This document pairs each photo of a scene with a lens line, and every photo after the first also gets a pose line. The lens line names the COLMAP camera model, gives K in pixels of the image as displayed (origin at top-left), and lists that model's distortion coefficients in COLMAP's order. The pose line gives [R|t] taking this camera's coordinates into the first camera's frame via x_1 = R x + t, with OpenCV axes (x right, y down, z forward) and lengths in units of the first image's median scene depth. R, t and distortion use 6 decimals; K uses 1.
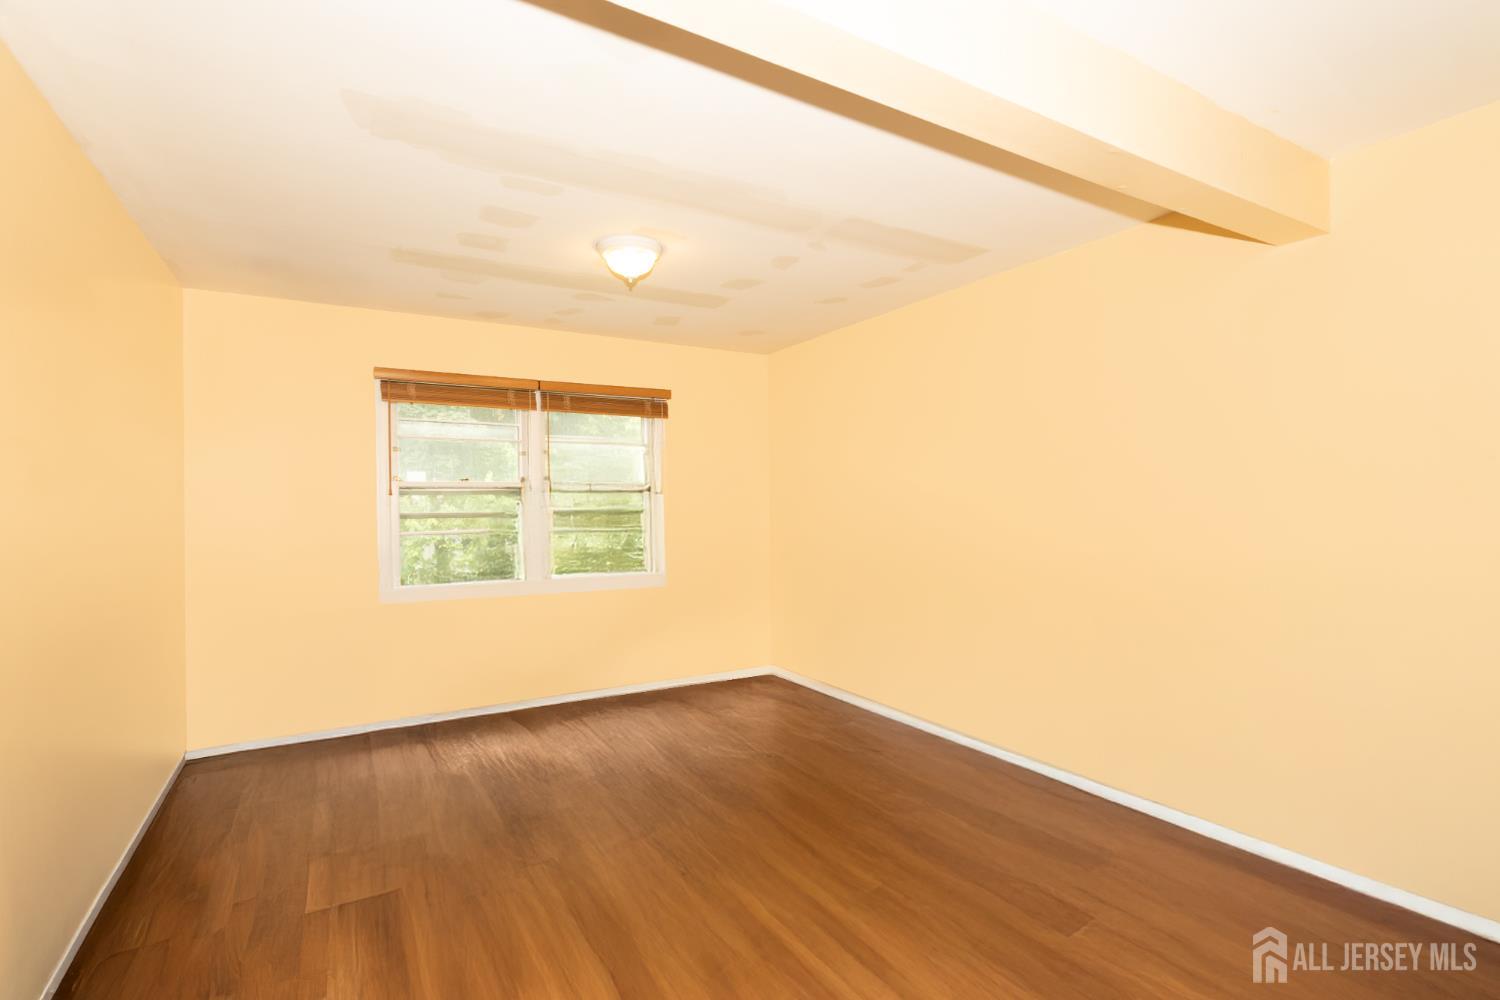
lens RADIAL K [[689.9, 0, 751.9], [0, 689.9, 505.3], [0, 0, 1]] dist [0.001013, -0.008753]
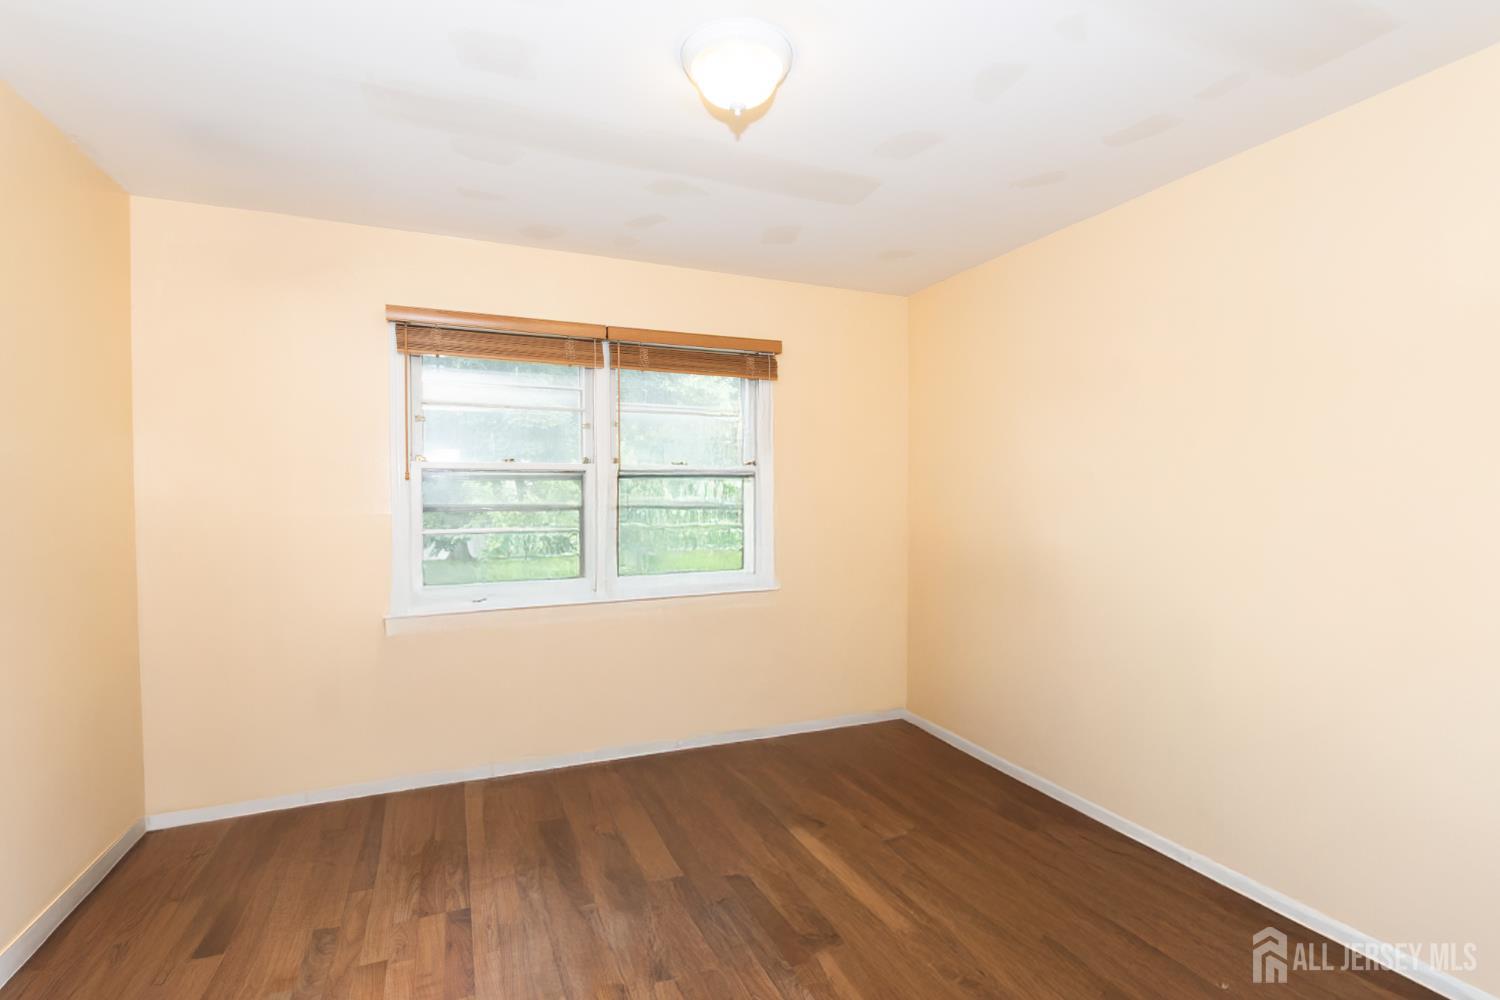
lens RADIAL K [[689.9, 0, 751.9], [0, 689.9, 505.3], [0, 0, 1]] dist [0.001013, -0.008753]
pose [[0.991778, 0.009195, -0.127641, -0.057905], [-0.007715, 0.999897, 0.012081, 0.000681], [0.127739, -0.010997, 0.991747, 0.282116]]
